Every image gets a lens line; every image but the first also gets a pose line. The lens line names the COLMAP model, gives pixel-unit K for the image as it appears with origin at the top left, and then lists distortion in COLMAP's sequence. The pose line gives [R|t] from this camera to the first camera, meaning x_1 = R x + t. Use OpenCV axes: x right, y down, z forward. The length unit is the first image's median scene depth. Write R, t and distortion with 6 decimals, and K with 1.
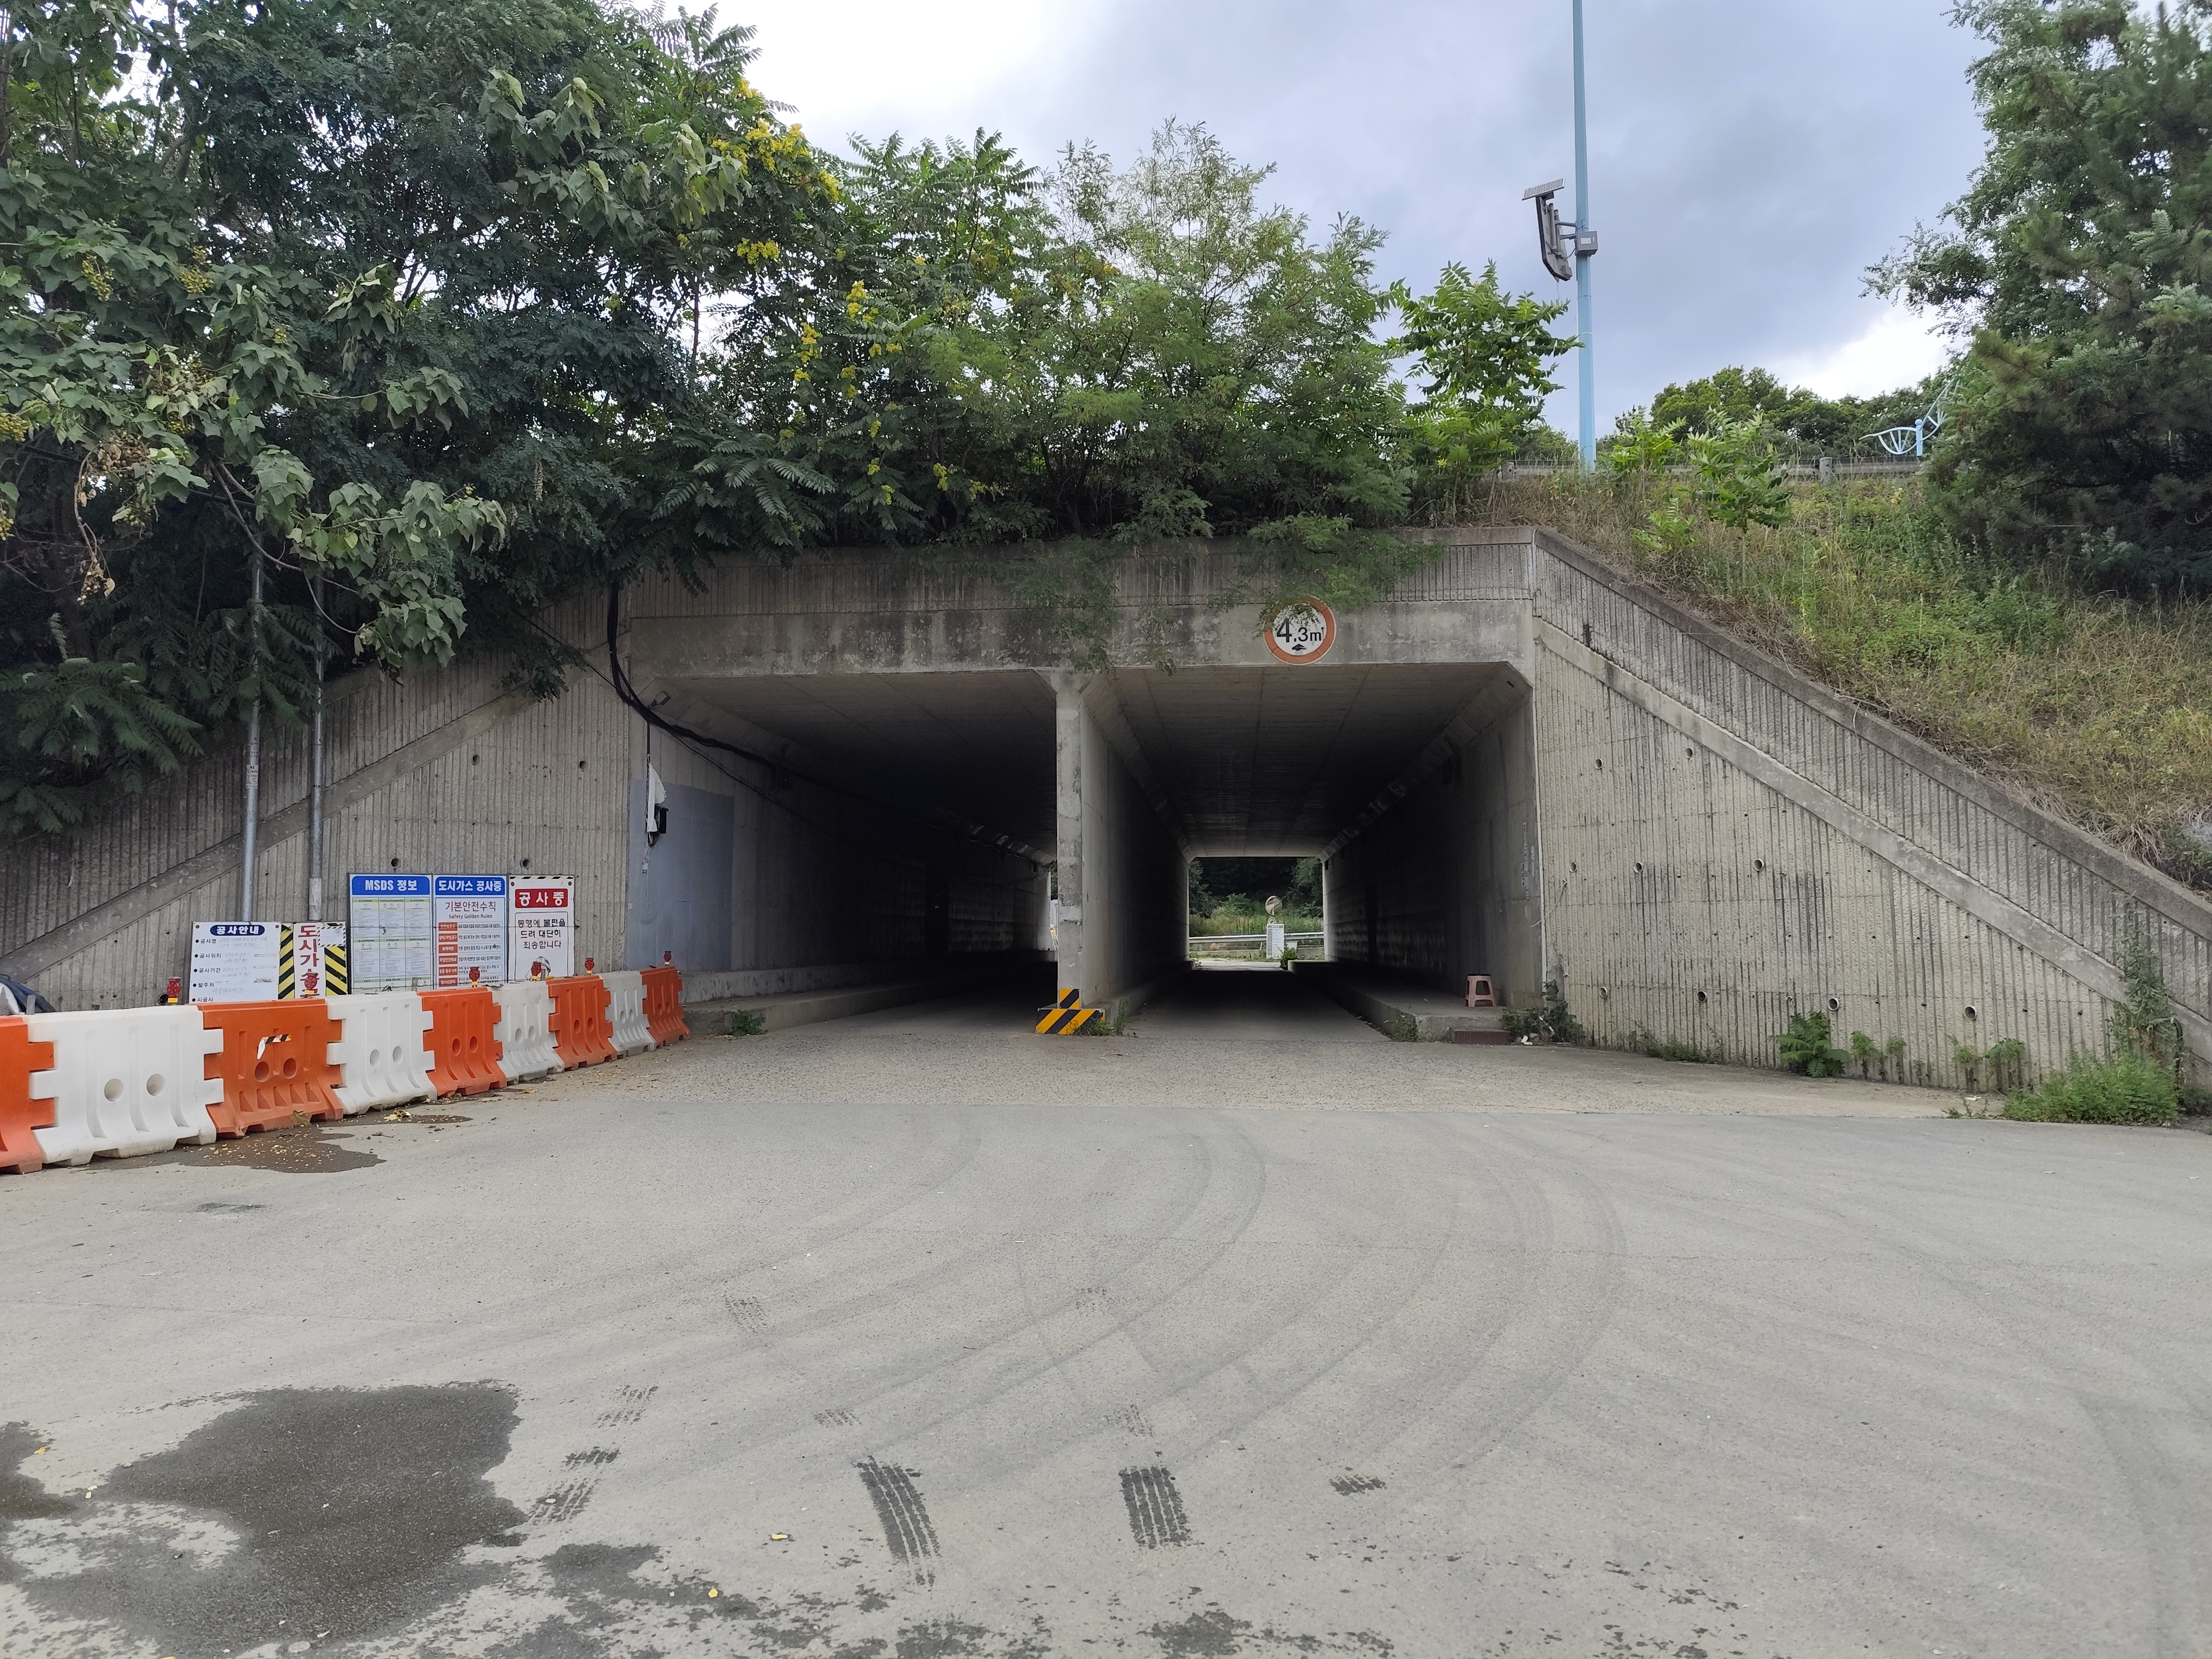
lens RADIAL K [[1516.5, 0, 1072.8], [0, 1516.5, 788.4], [0, 0, 1]] dist [0.036449, -0.040790]
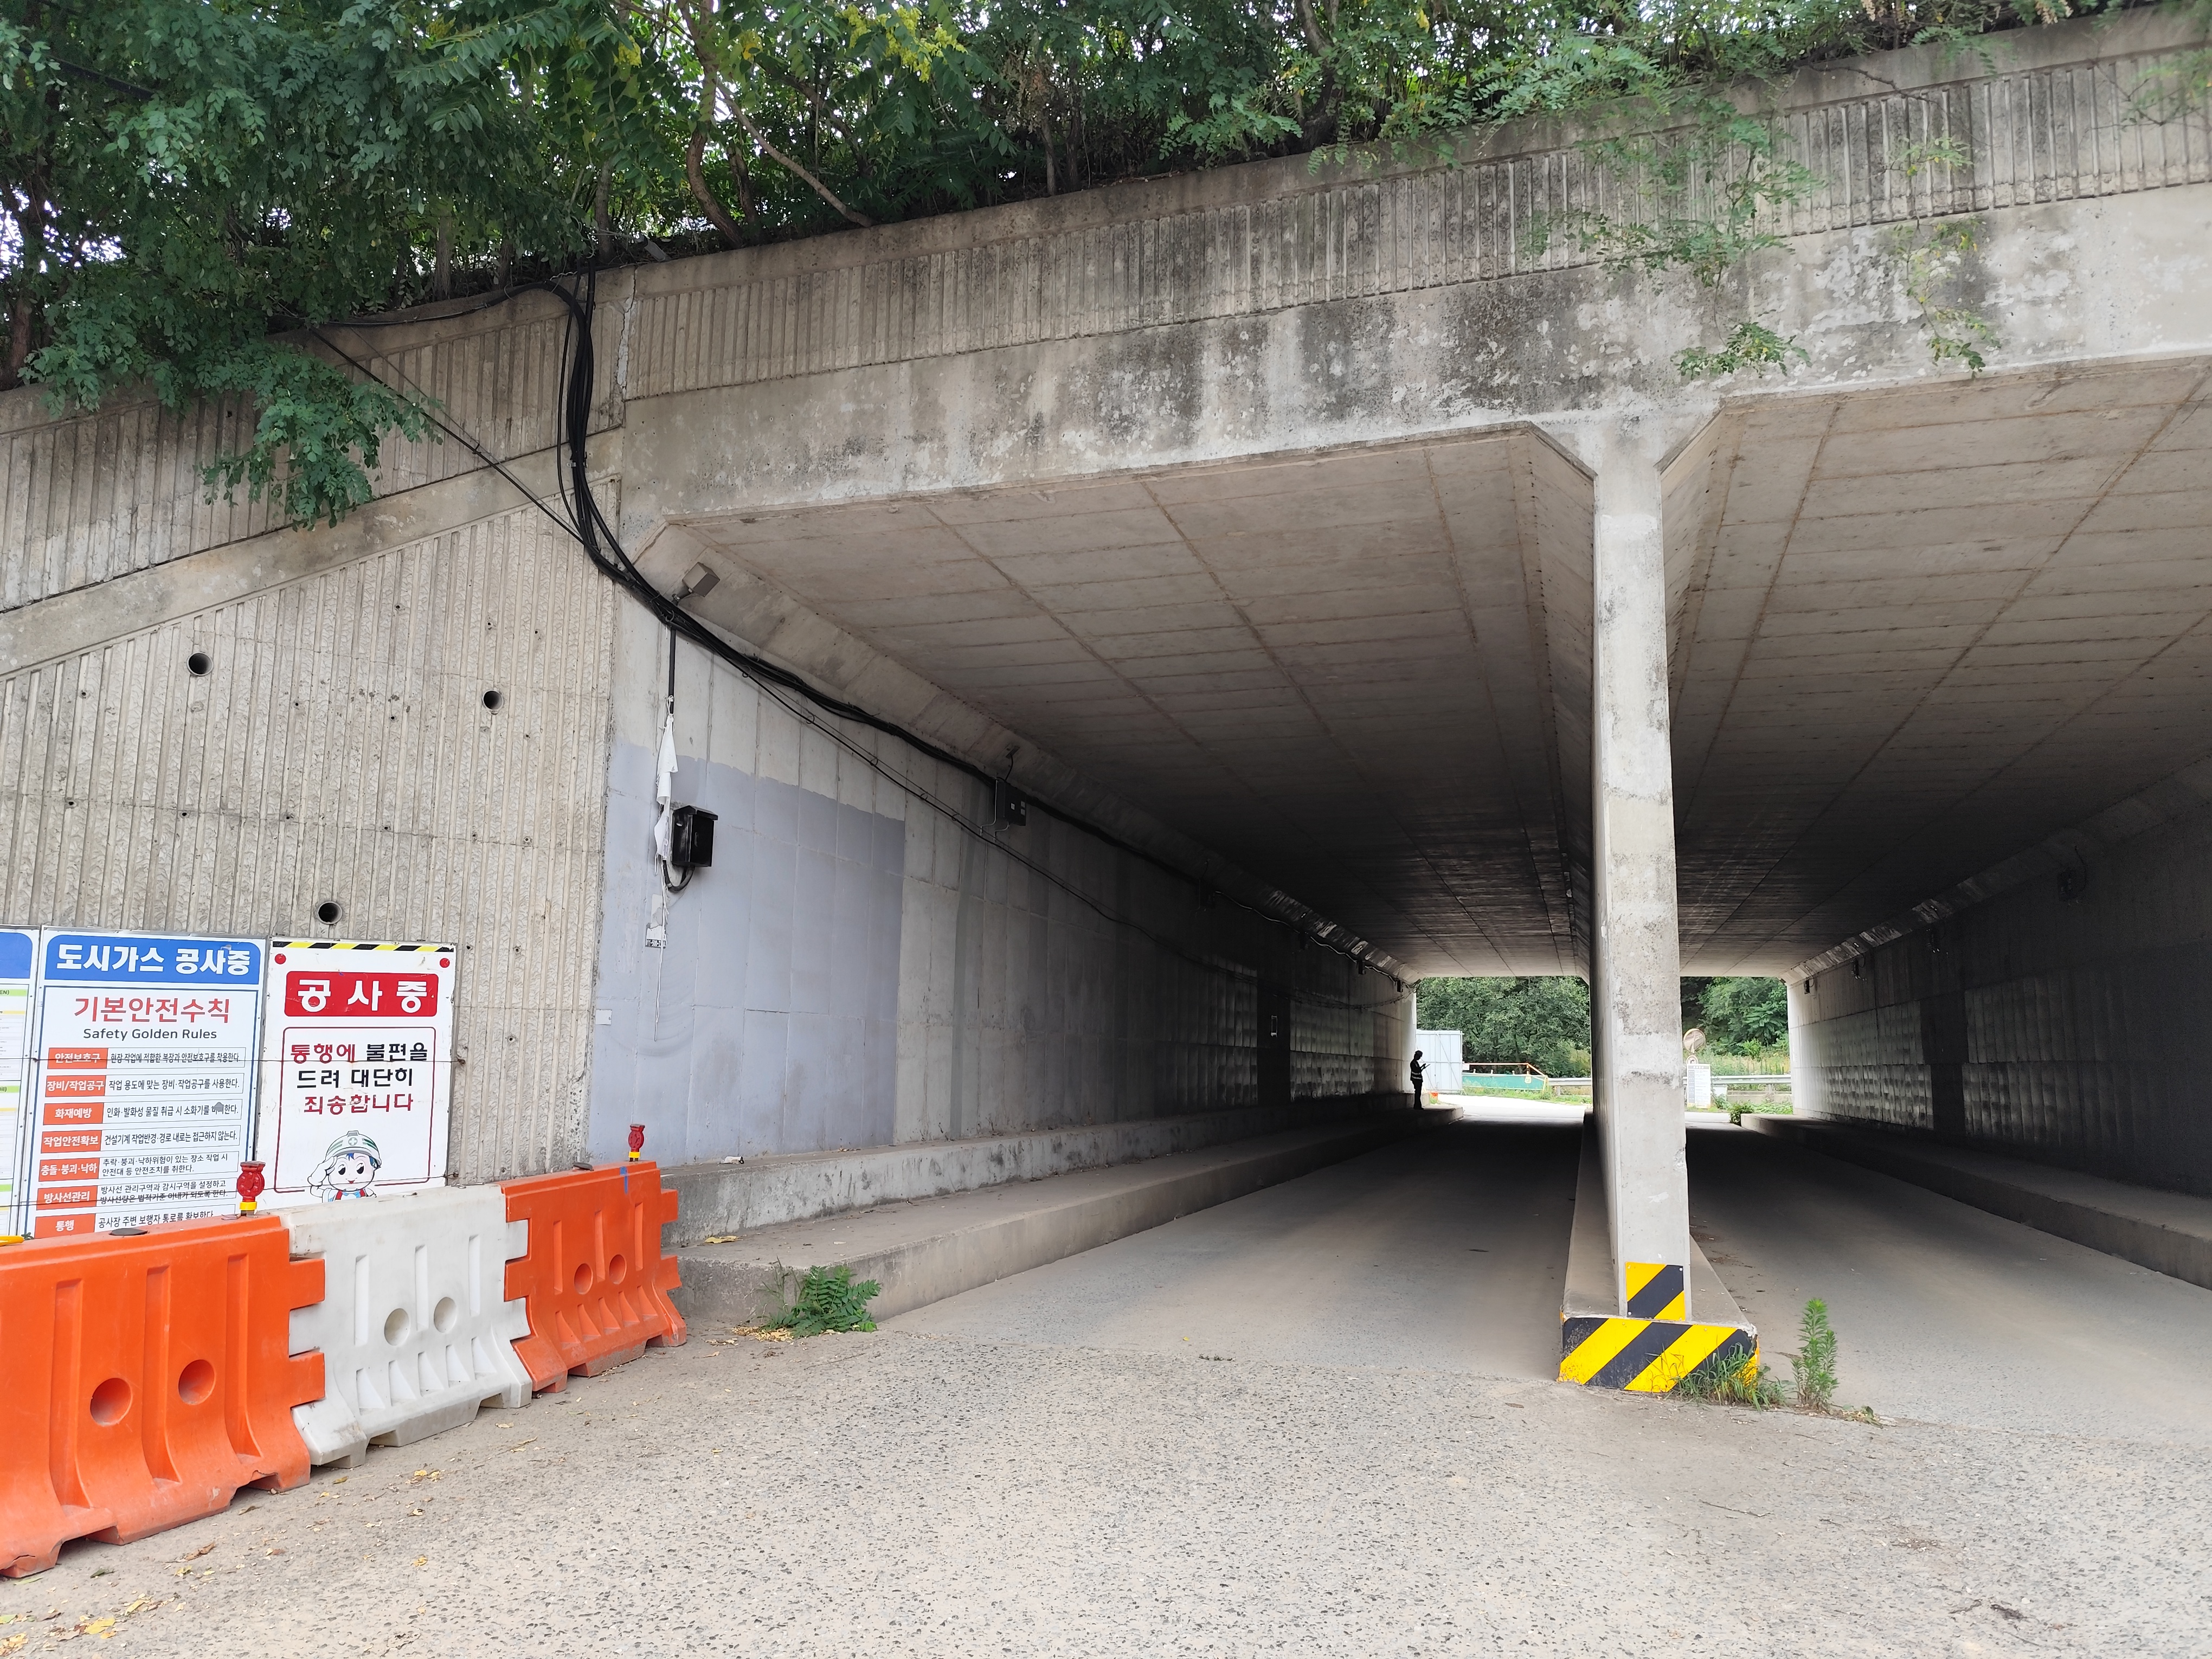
lens RADIAL K [[1516.5, 0, 1096.9], [0, 1516.5, 840.8], [0, 0, 1]] dist [0.036449, -0.040790]
pose [[0.979666, -0.009042, -0.200431, -0.057245], [-0.000853, 0.998787, -0.049228, 0.048046], [0.200633, 0.048398, 0.978470, 0.596396]]
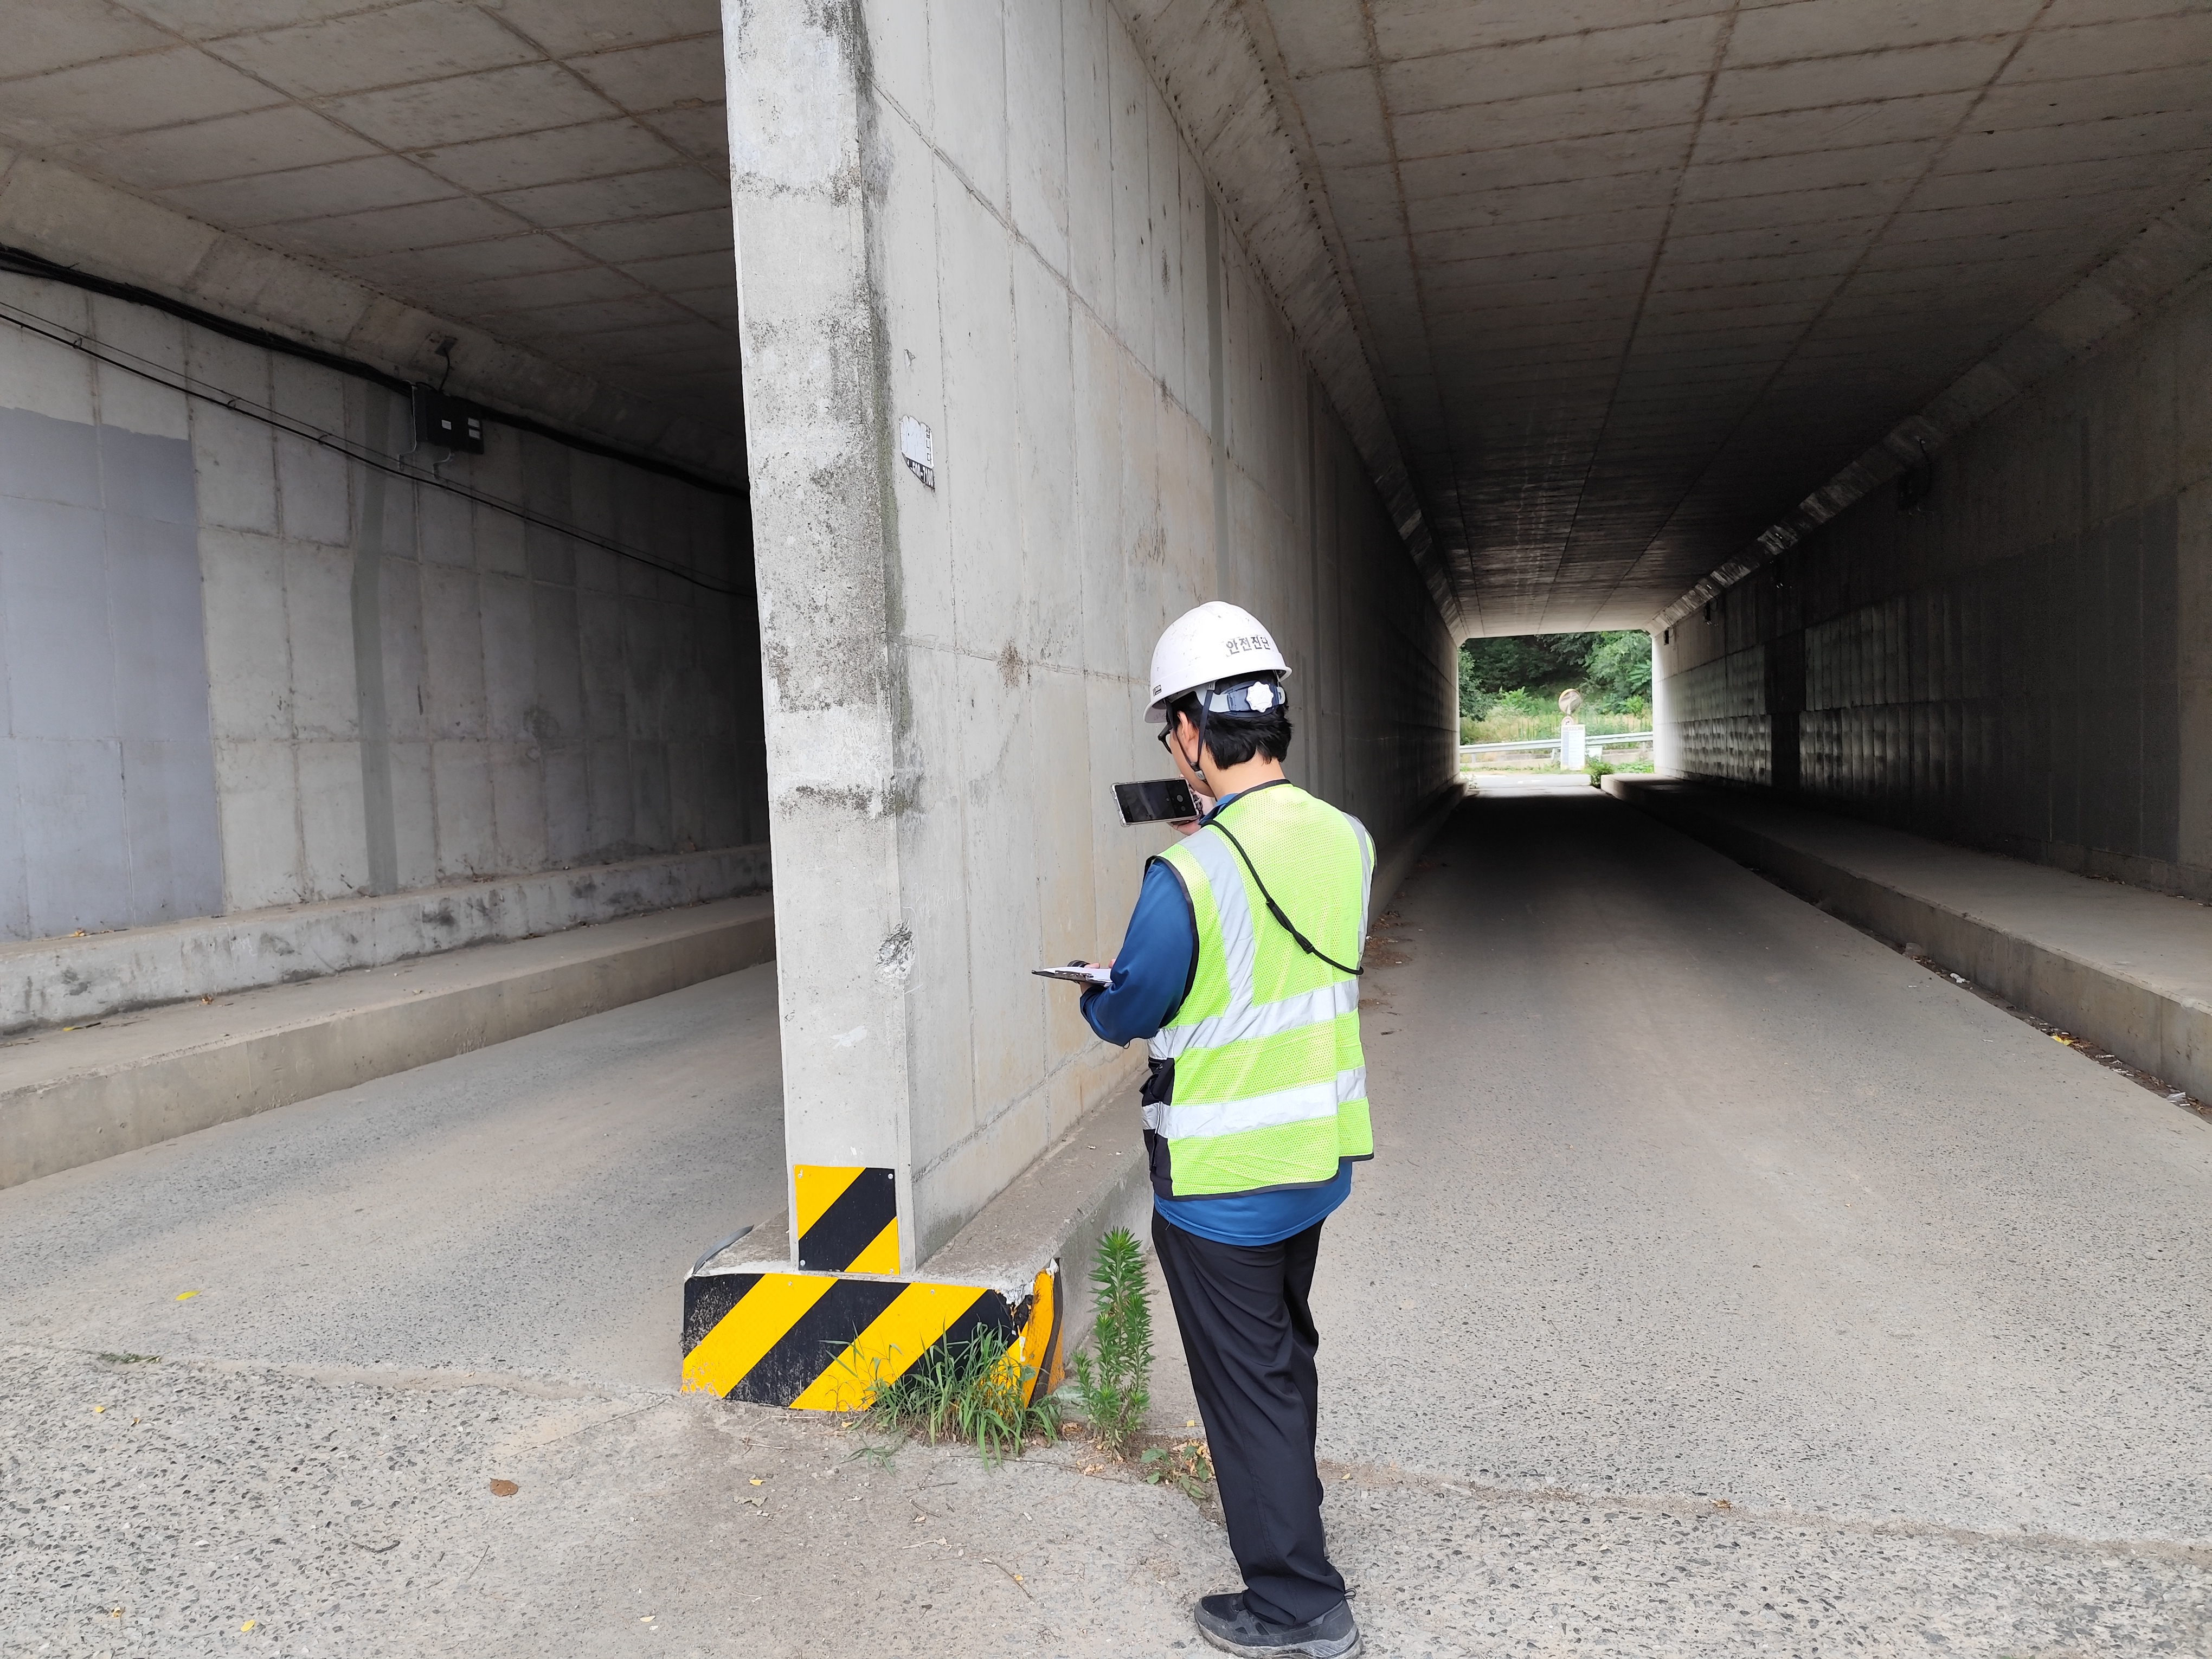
lens RADIAL K [[1516.5, 0, 1116.8], [0, 1516.5, 822.8], [0, 0, 1]] dist [0.036449, -0.040790]
pose [[0.989216, -0.026492, -0.144048, 0.056183], [0.047373, 0.988513, 0.143519, 0.065908], [0.138592, -0.148795, 0.979108, 0.814256]]
